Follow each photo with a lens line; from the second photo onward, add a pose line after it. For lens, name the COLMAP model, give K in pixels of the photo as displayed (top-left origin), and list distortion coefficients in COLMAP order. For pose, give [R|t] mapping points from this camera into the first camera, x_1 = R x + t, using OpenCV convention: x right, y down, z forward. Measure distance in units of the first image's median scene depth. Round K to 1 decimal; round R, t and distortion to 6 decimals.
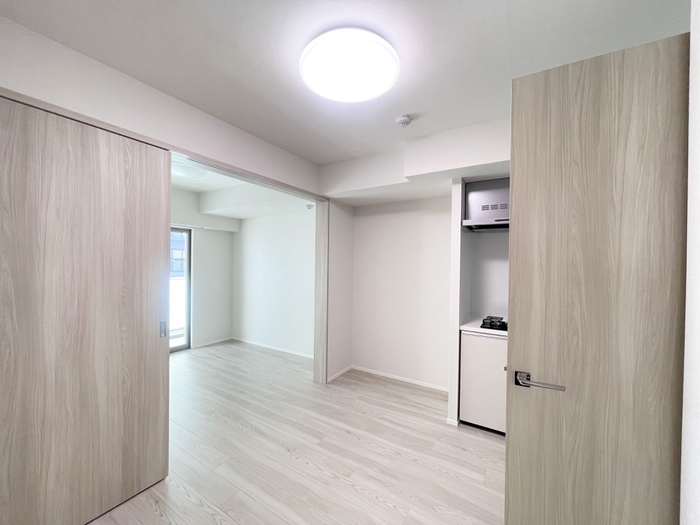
lens RADIAL K [[281.0, 0, 346.1], [0, 281.0, 260.8], [0, 0, 1]] dist [-0.002366, 0.000342]
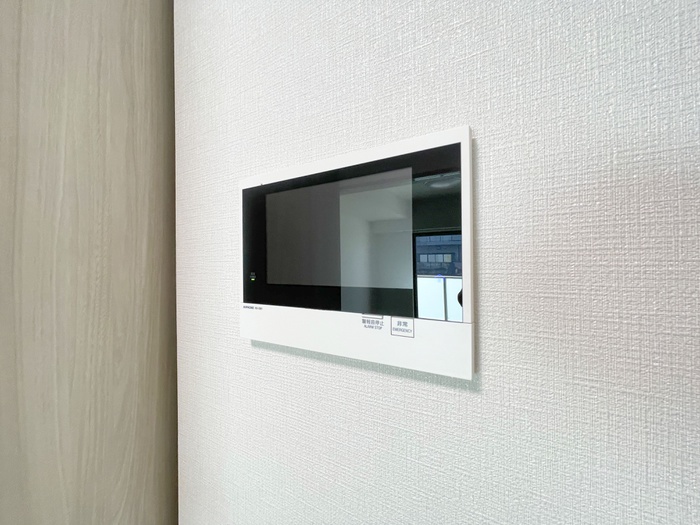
lens RADIAL K [[281.0, 0, 348.3], [0, 281.0, 262.7], [0, 0, 1]] dist [-0.002366, 0.000342]
pose [[0.008896, -0.015844, 0.999835, 0.705667], [0.011464, 0.999810, 0.015742, 0.127626], [-0.999895, 0.011322, 0.009076, 0.669539]]
